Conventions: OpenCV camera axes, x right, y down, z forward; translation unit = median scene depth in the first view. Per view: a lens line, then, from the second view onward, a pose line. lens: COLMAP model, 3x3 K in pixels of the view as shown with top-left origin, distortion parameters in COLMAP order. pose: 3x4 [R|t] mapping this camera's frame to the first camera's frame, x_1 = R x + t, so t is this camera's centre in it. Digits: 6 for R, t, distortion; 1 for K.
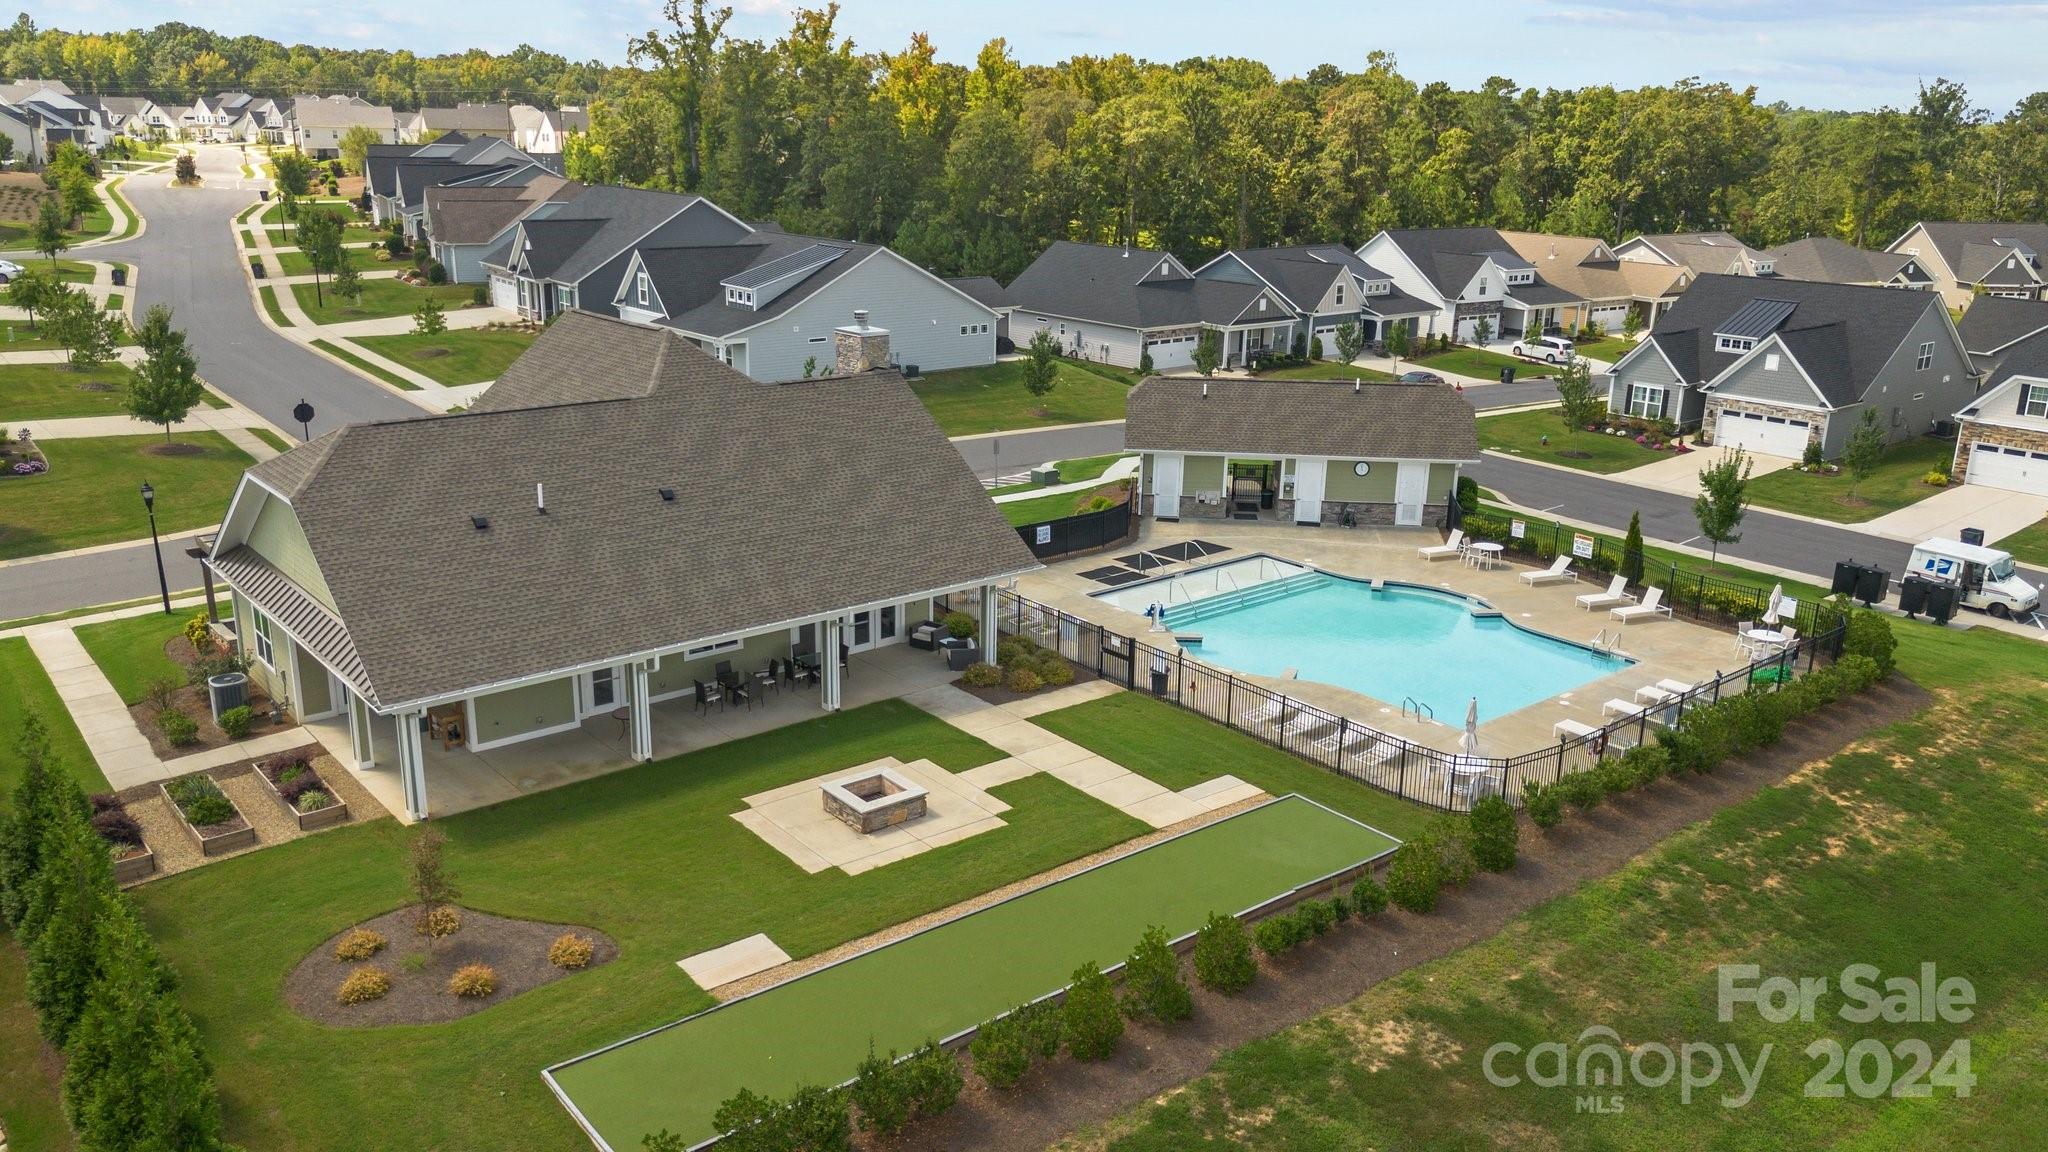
lens RADIAL K [[1500.3, 0, 1022.7], [0, 1500.3, 609.0], [0, 0, 1]] dist [0.072075, -0.068624]
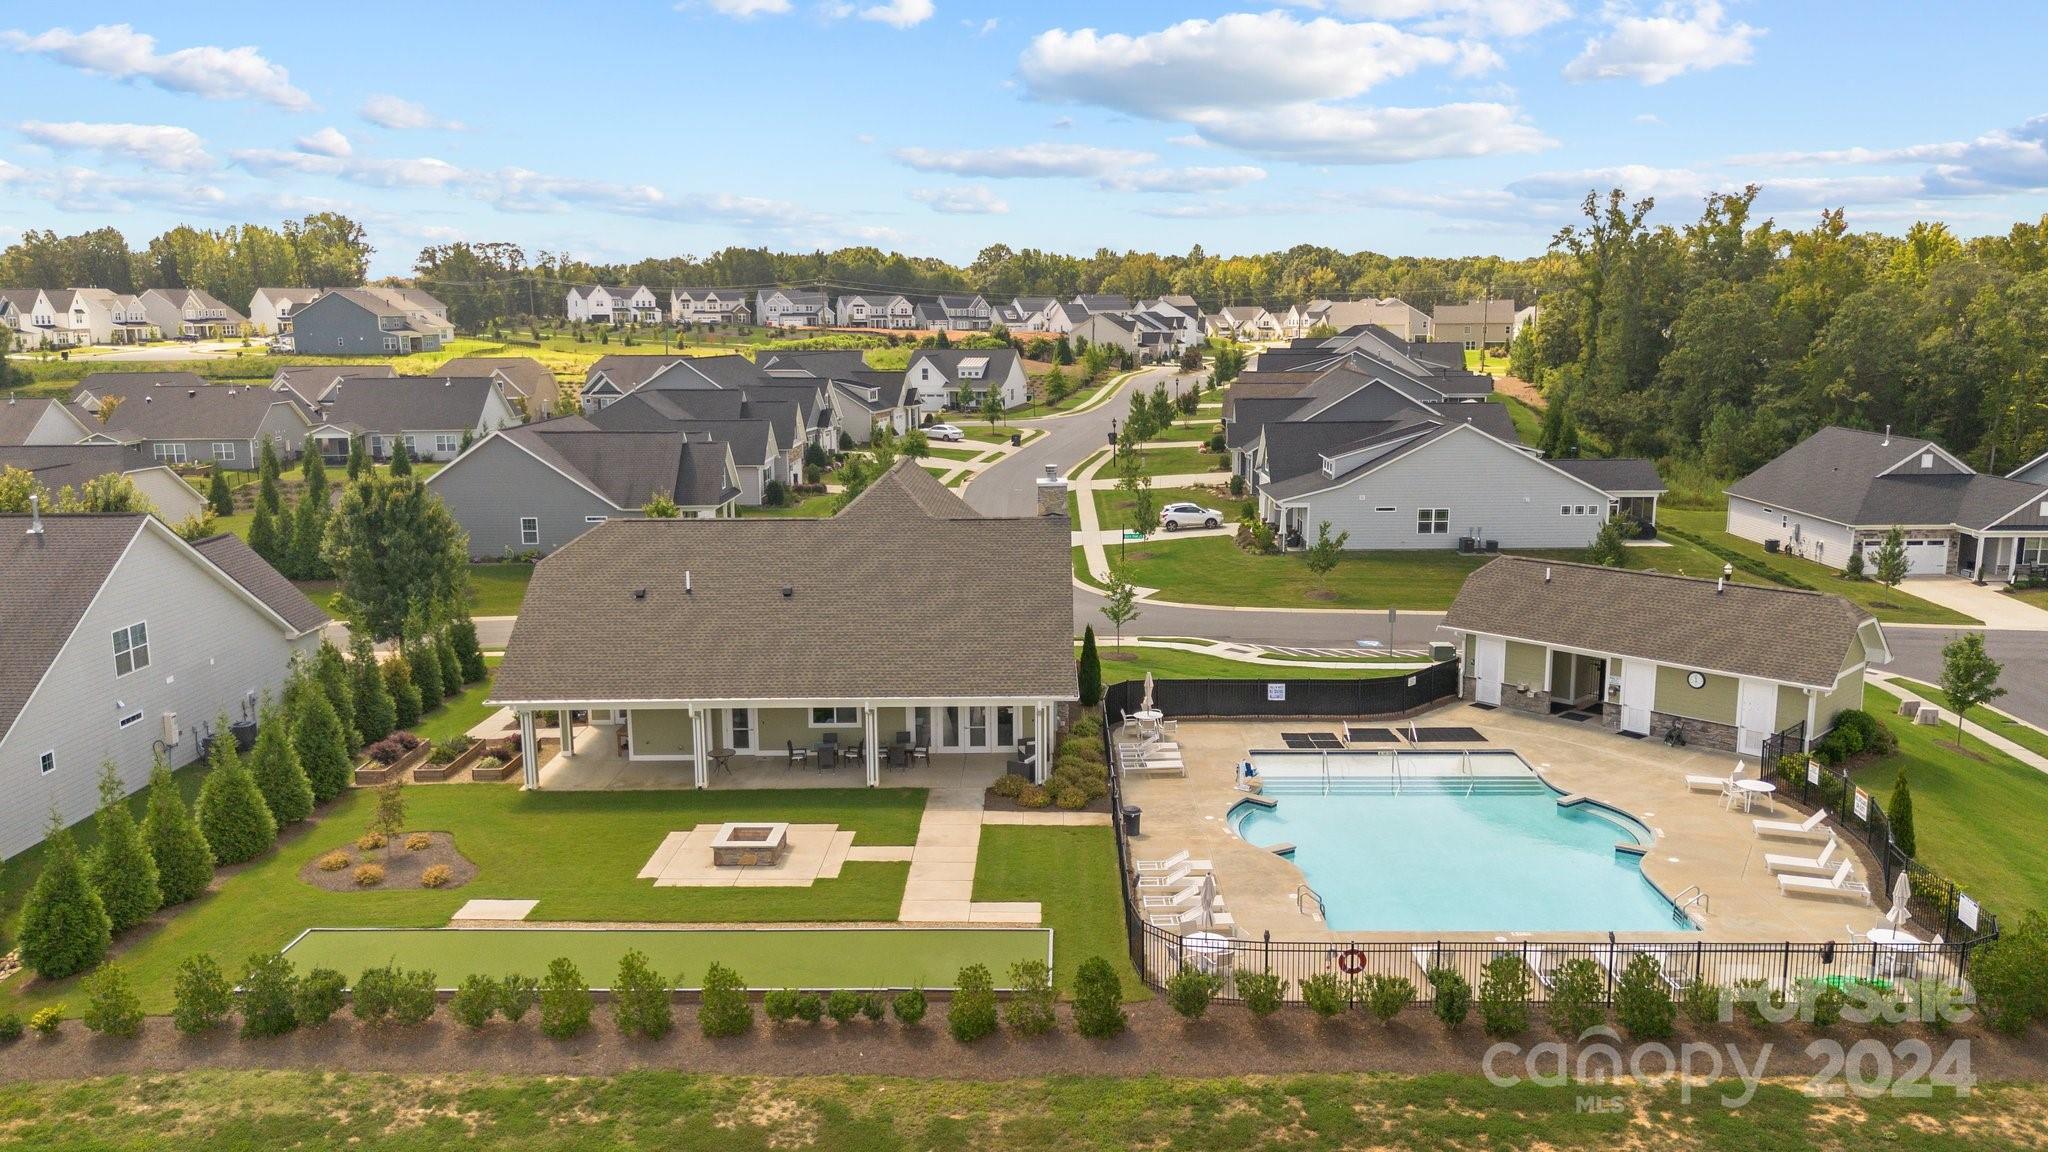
lens RADIAL K [[1454.5, 0, 1033.5], [0, 1454.5, 608.8], [0, 0, 1]] dist [0.063734, -0.072395]
pose [[0.767081, 0.105821, -0.632763, 0.457507], [-0.177148, 0.982894, -0.050376, -0.023555], [0.616608, 0.150735, 0.772705, 0.111263]]
